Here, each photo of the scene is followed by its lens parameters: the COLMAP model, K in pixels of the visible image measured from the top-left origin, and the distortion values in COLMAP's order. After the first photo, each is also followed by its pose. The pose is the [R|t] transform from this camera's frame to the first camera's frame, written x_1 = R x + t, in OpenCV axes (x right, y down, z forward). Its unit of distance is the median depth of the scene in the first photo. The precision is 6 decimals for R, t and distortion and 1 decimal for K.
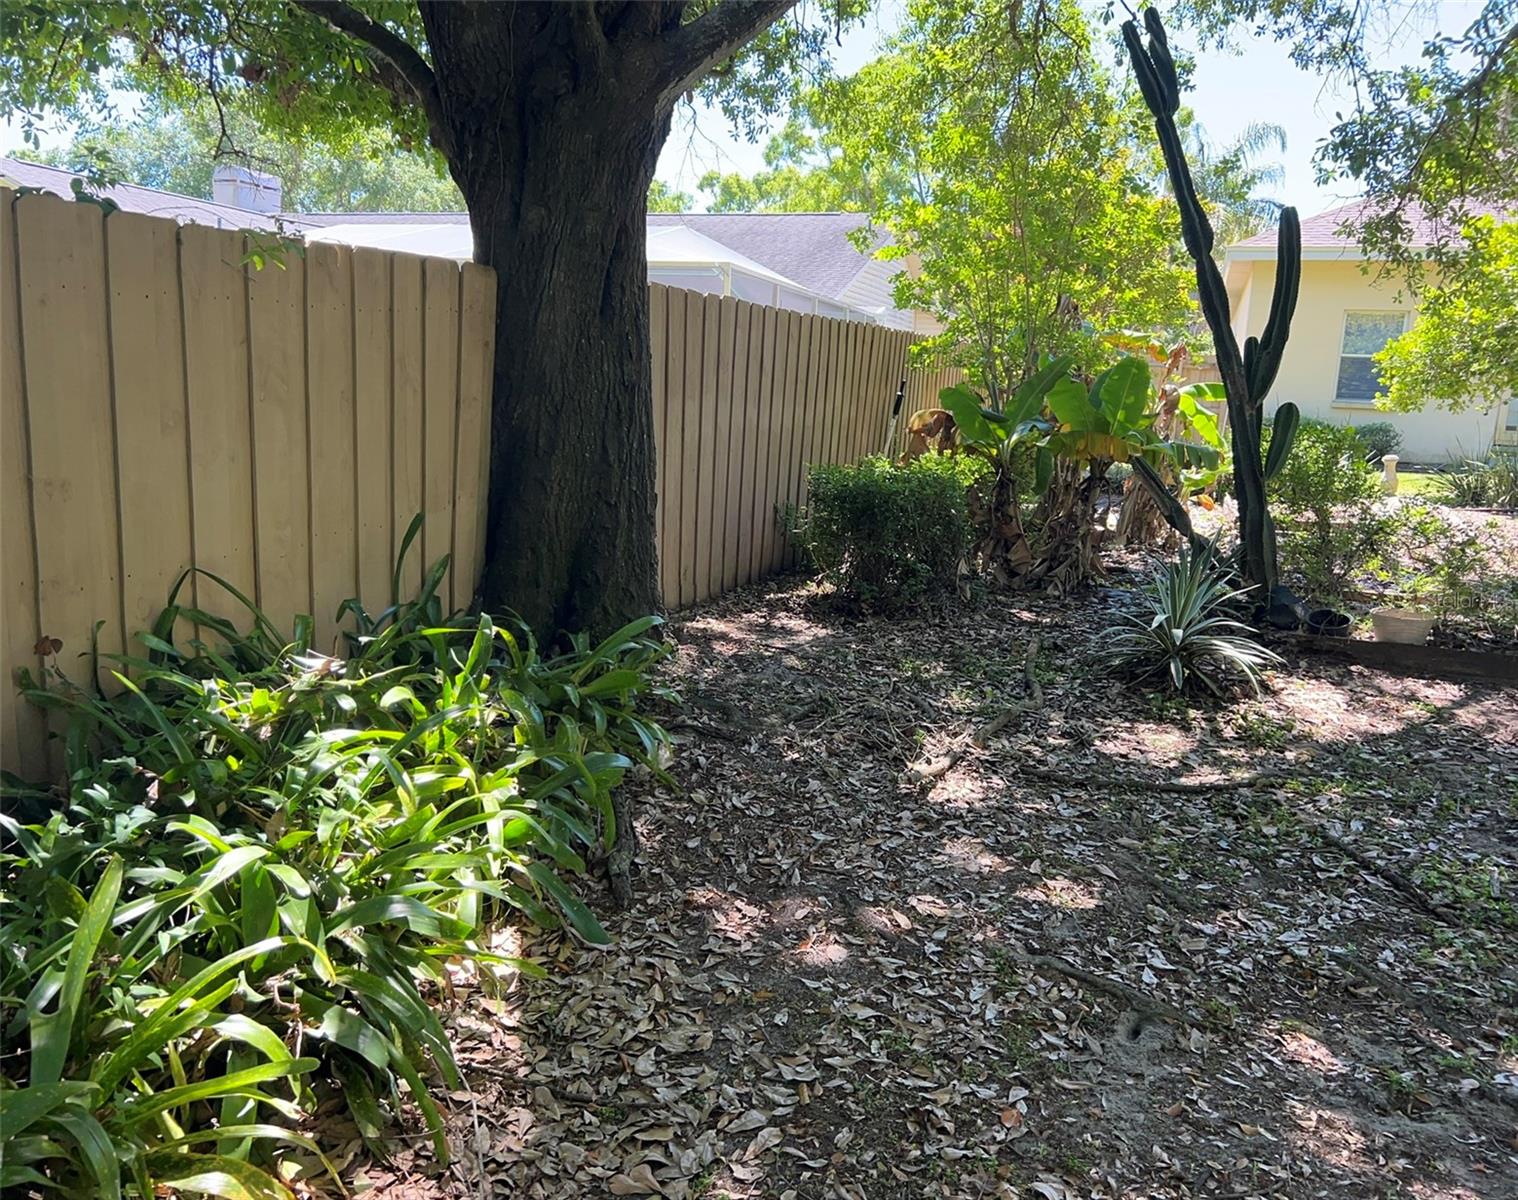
lens RADIAL K [[1215.8, 0, 759.0], [0, 1215.8, 600.0], [0, 0, 1]] dist [0.003818, 0.000600]
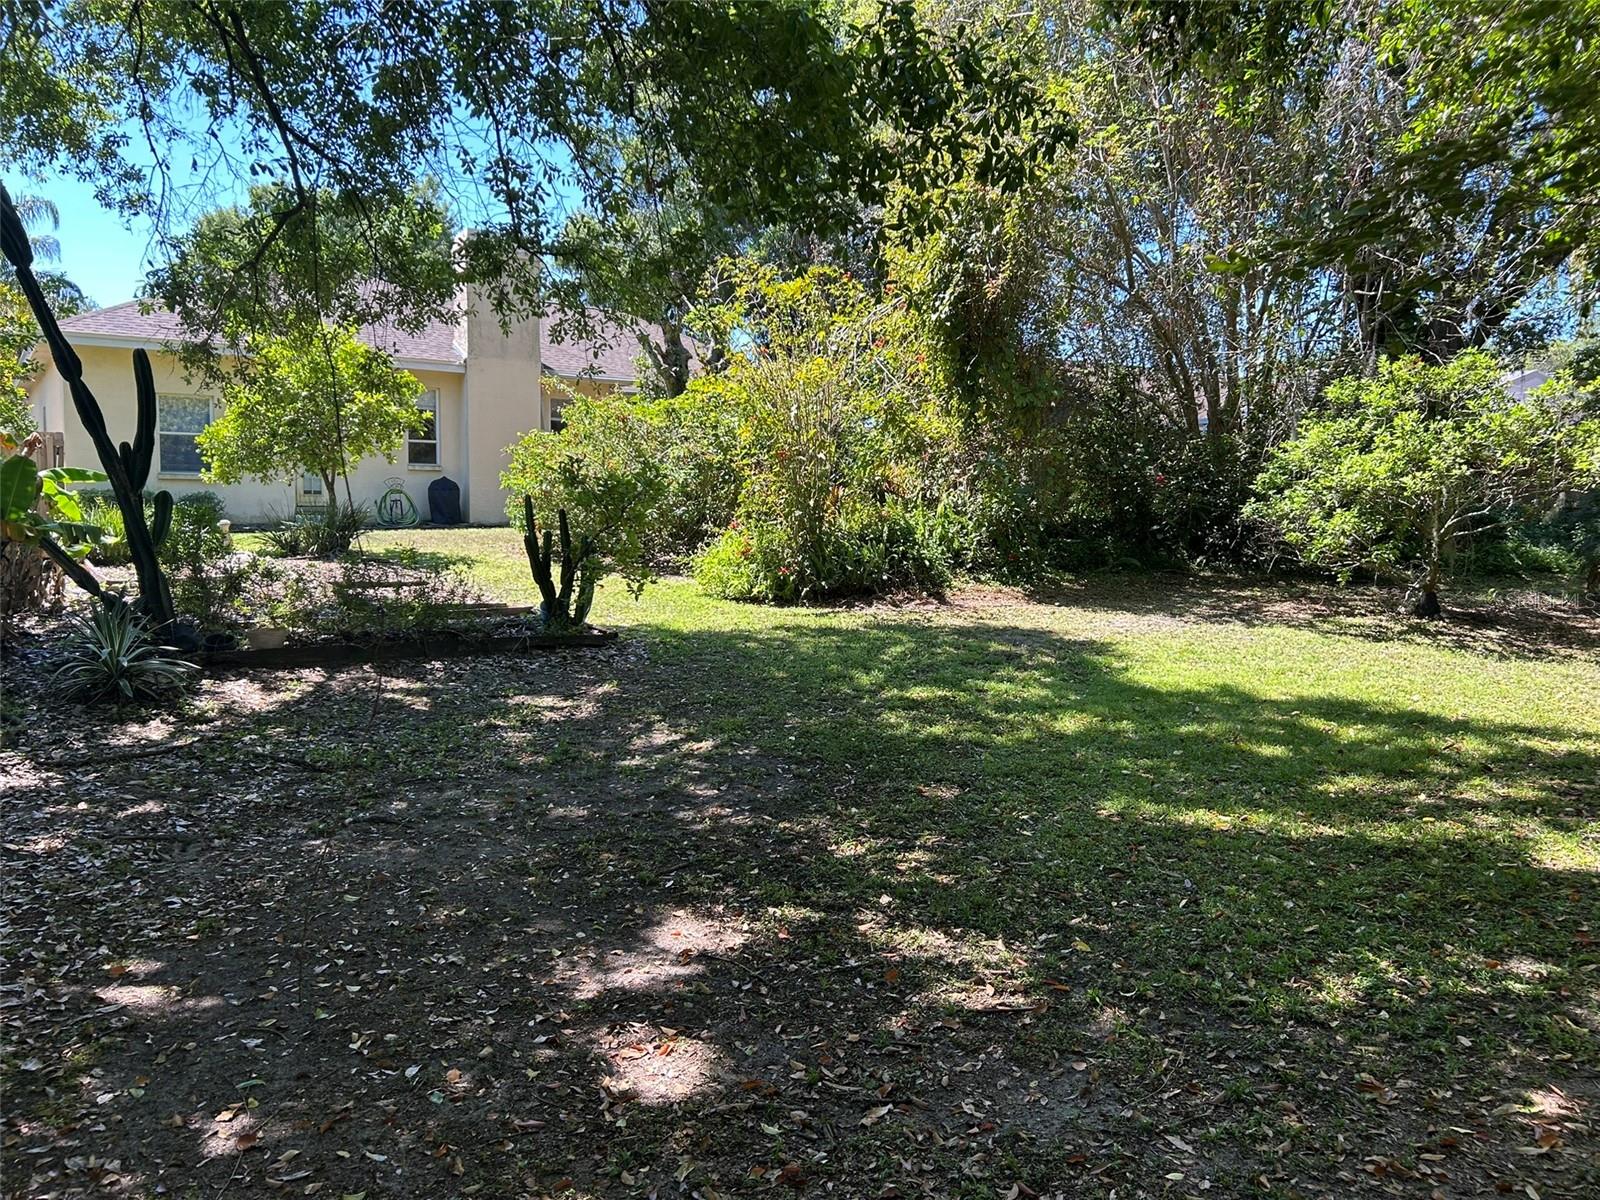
lens RADIAL K [[1216.2, 0, 793.6], [0, 1216.2, 581.8], [0, 0, 1]] dist [0.081715, -0.085337]
pose [[0.599004, -0.092195, 0.795421, -0.186339], [0.140168, 0.990085, 0.009202, 0.018509], [-0.788382, 0.105981, 0.605988, -0.289022]]
